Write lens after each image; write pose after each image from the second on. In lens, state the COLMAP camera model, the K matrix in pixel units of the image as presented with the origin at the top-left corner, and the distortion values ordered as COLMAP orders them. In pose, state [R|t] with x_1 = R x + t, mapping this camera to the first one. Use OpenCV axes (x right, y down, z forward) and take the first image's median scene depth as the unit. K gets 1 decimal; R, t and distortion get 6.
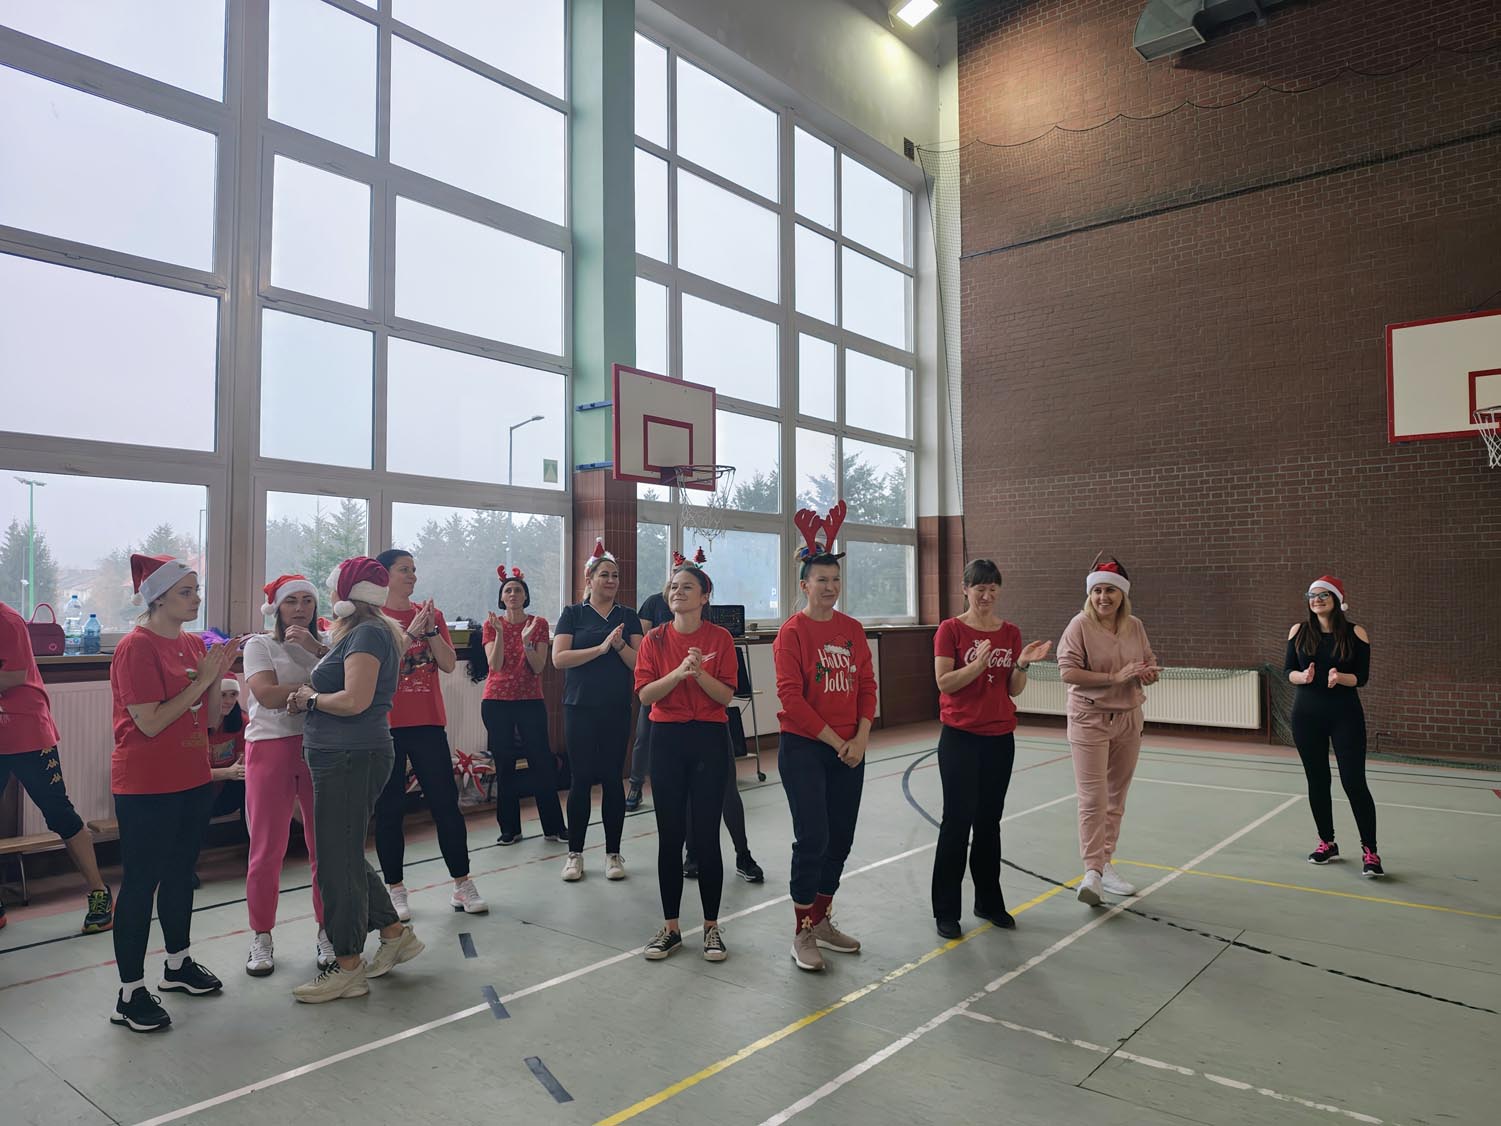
lens RADIAL K [[1035.7, 0, 754.1], [0, 1035.7, 543.7], [0, 0, 1]] dist [0.066893, -0.126628]
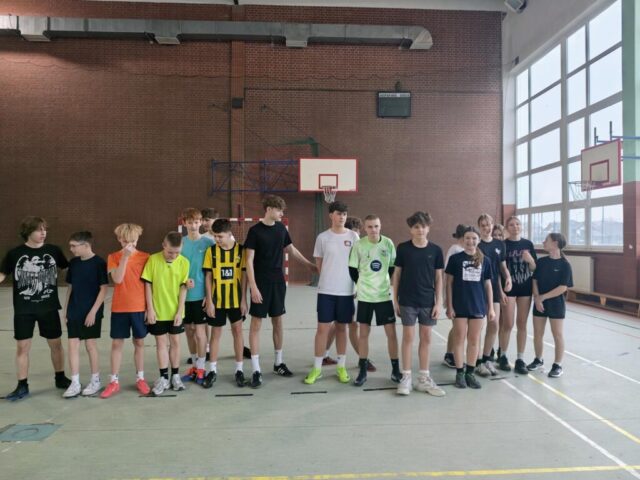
lens RADIAL K [[444.0, 0, 317.5], [0, 444.0, 239.8], [0, 0, 1]] dist [0.053164, -0.079163]
pose [[-0.750277, -0.004752, -0.661107, 1.149256], [0.033216, 0.998440, -0.044873, 0.089570], [0.660289, -0.055626, -0.748949, 1.365440]]
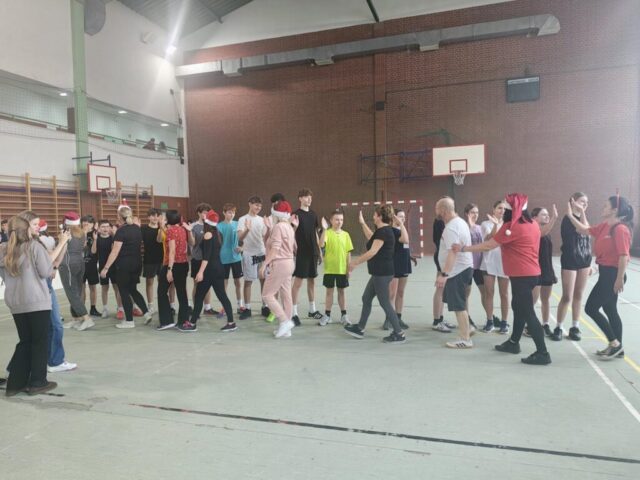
lens RADIAL K [[441.6, 0, 317.1], [0, 441.6, 241.9], [0, 0, 1]] dist [0.052531, -0.103854]
pose [[-0.931774, 0.041378, -0.360672, 1.251320], [0.045652, 0.998952, -0.003333, 0.100024], [0.360156, -0.019571, -0.932687, 1.615075]]
